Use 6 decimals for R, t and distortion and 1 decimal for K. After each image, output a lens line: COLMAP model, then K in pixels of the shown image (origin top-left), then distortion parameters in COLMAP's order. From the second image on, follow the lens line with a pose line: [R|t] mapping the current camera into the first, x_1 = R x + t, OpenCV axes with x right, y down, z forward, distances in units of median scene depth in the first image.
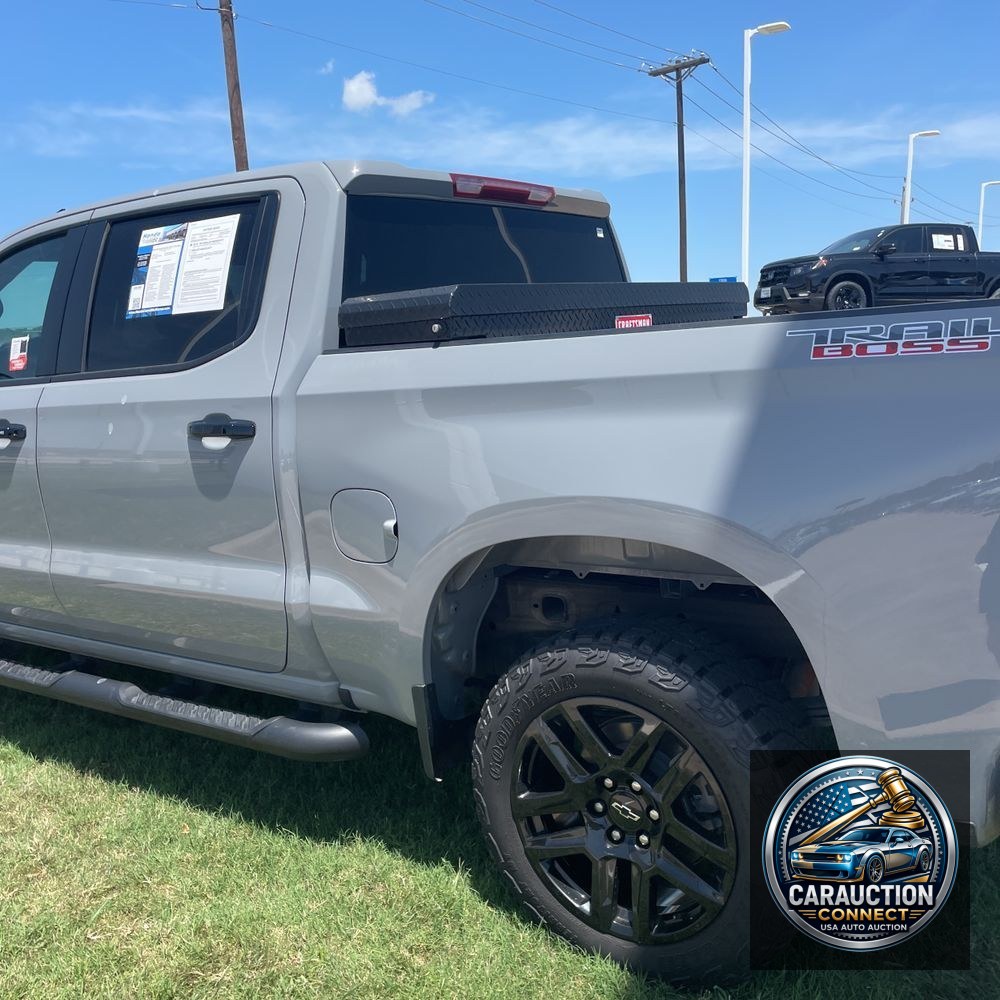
lens RADIAL K [[1027.0, 0, 488.5], [0, 1027.0, 499.5], [0, 0, 1]] dist [0.040515, 0.000000]
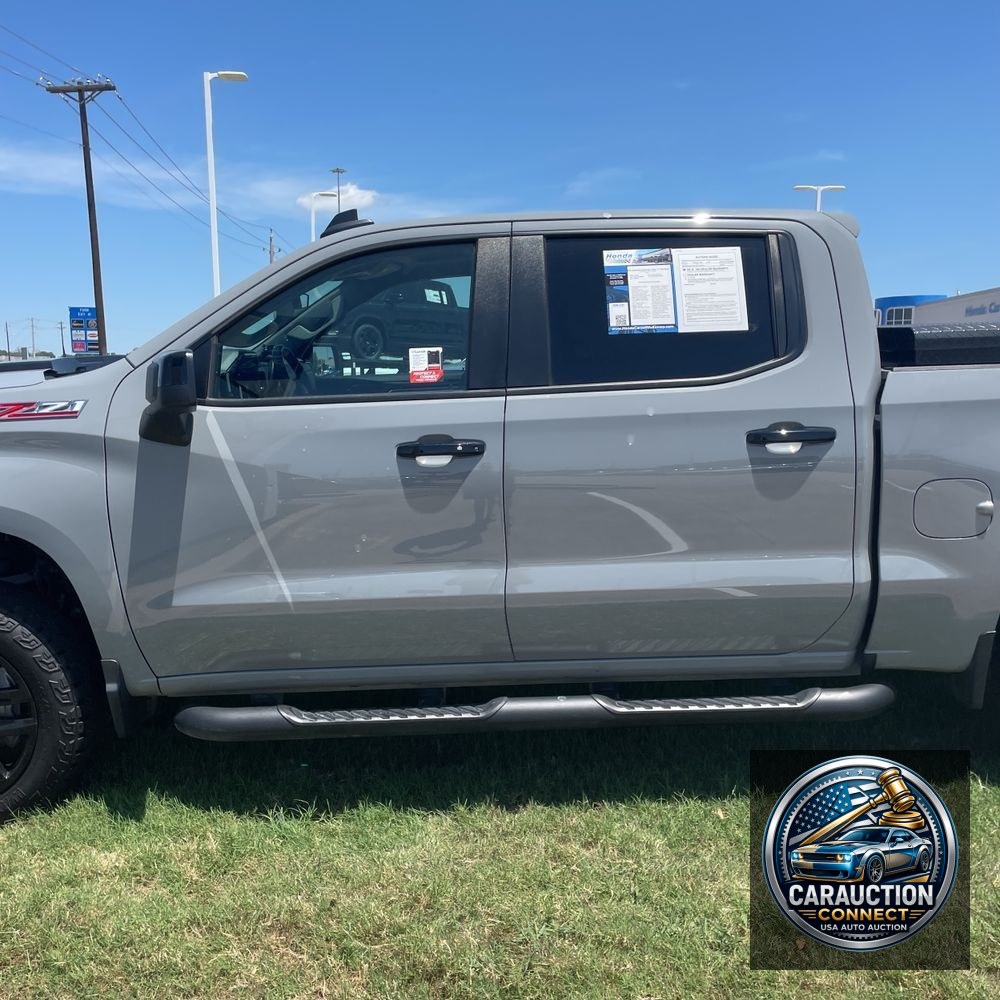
lens RADIAL K [[1027.0, 0, 490.6], [0, 1027.0, 494.8], [0, 0, 1]] dist [0.040515, 0.000000]
pose [[0.815781, -0.039226, 0.577029, -1.064660], [0.062199, 0.997861, -0.020100, -0.001459], [-0.575006, 0.052287, 0.816477, 0.240863]]
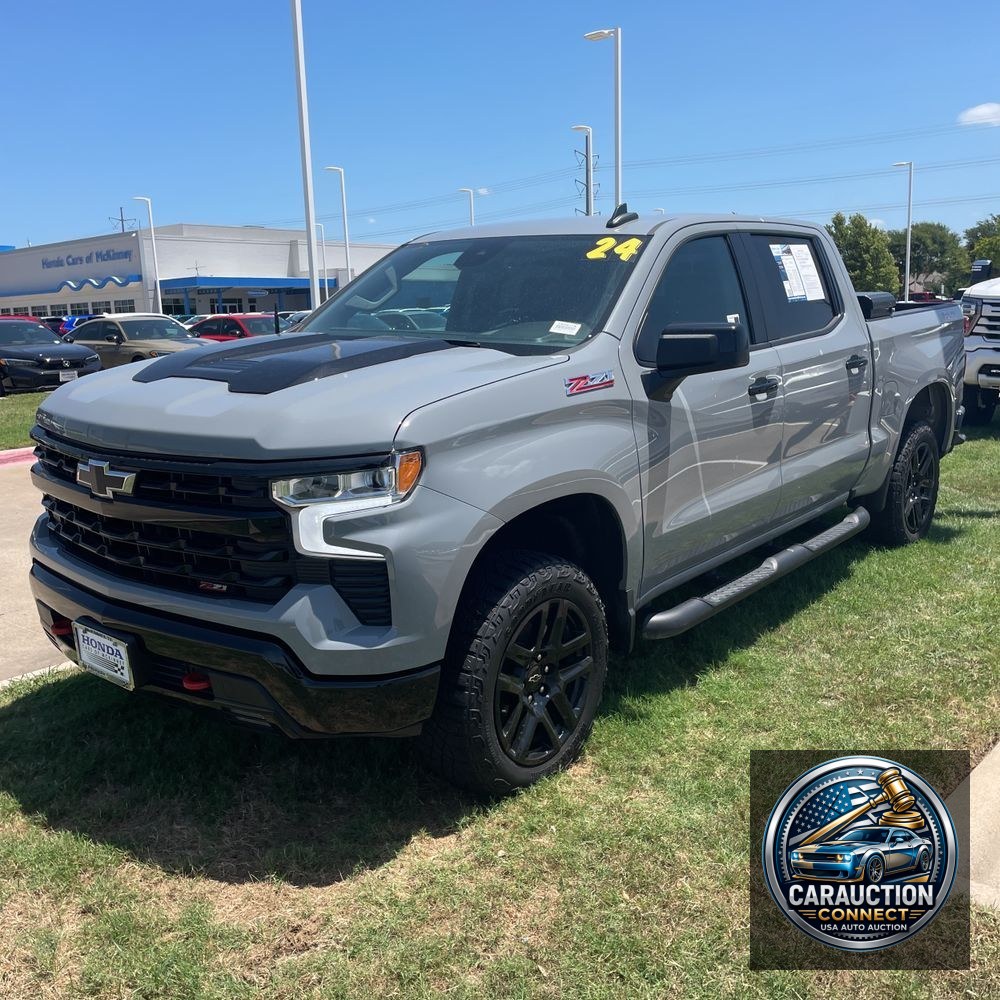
lens RADIAL K [[1027.0, 0, 497.9], [0, 1027.0, 499.6], [0, 0, 1]] dist [0.040515, 0.000000]
pose [[0.093603, -0.154973, 0.983474, -1.974287], [0.176199, 0.974797, 0.136836, -0.178430], [-0.979894, 0.160479, 0.118550, 1.309526]]
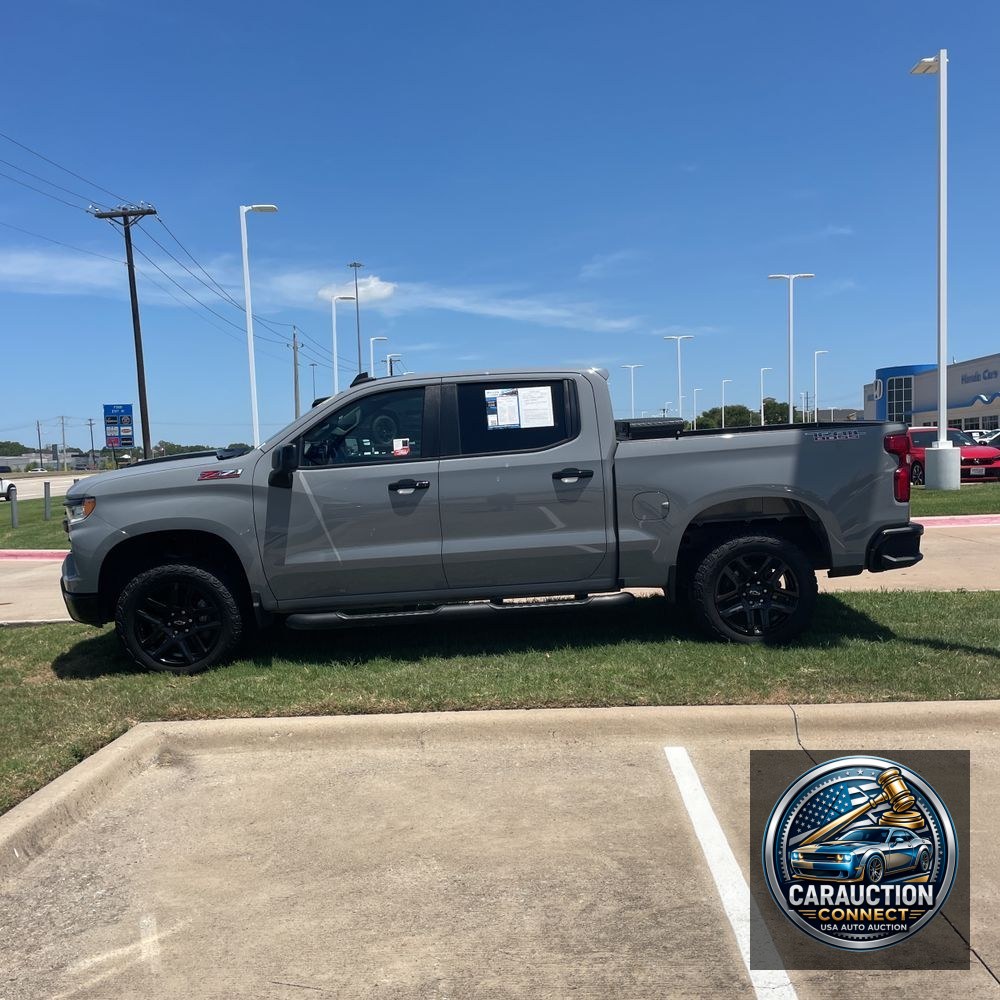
lens RADIAL K [[1027.0, 0, 504.8], [0, 1027.0, 498.3], [0, 0, 1]] dist [0.040515, 0.000000]
pose [[0.819901, -0.023934, 0.572005, -1.590646], [0.094901, 0.990985, -0.094563, 0.179805], [-0.564585, 0.131816, 0.814781, -0.778797]]
